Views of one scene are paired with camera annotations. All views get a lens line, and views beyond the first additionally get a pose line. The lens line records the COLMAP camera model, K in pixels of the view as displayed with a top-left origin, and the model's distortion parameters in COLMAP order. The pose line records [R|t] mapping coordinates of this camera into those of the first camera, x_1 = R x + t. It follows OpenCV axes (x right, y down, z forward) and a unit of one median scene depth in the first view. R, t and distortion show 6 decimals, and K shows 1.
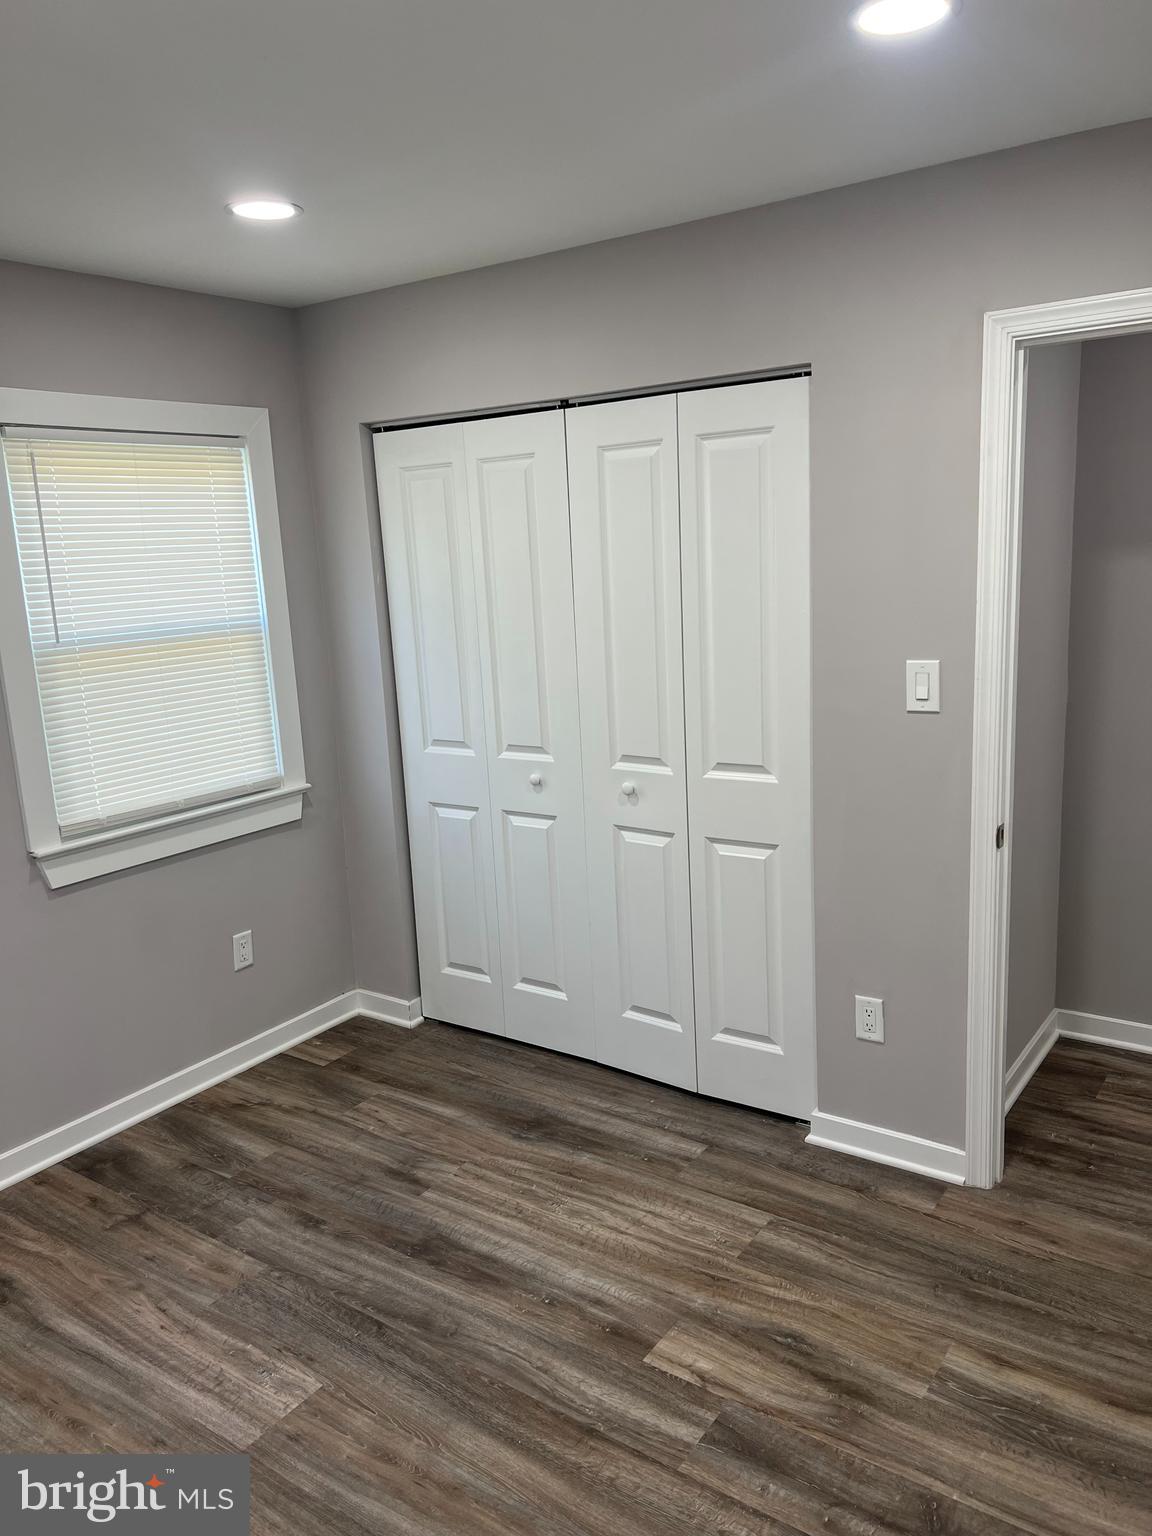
lens RADIAL K [[1129.5, 0, 582.4], [0, 1129.5, 772.8], [0, 0, 1]] dist [0.004812, -0.005534]
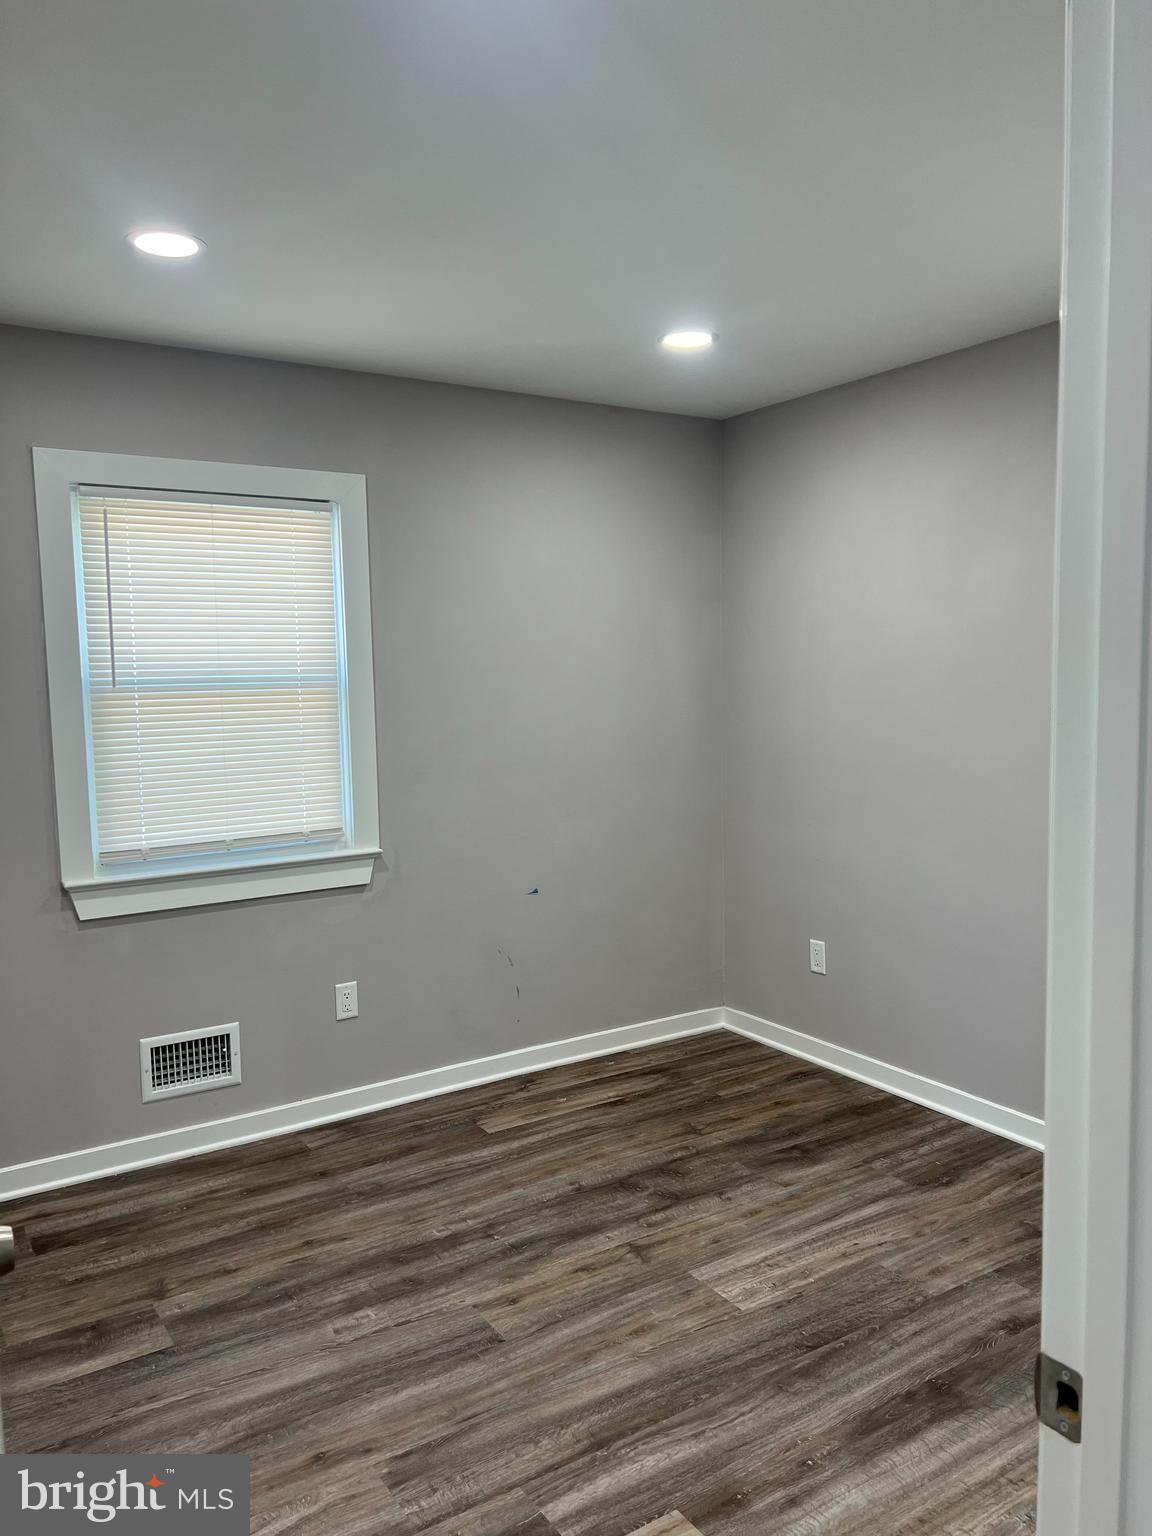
lens RADIAL K [[1129.5, 0, 588.3], [0, 1129.5, 770.9], [0, 0, 1]] dist [0.004812, -0.005534]
pose [[-0.347886, 0.142880, -0.926586, 0.816222], [-0.161447, 0.964425, 0.209330, -0.201382], [0.923532, 0.222417, -0.312442, 1.104855]]
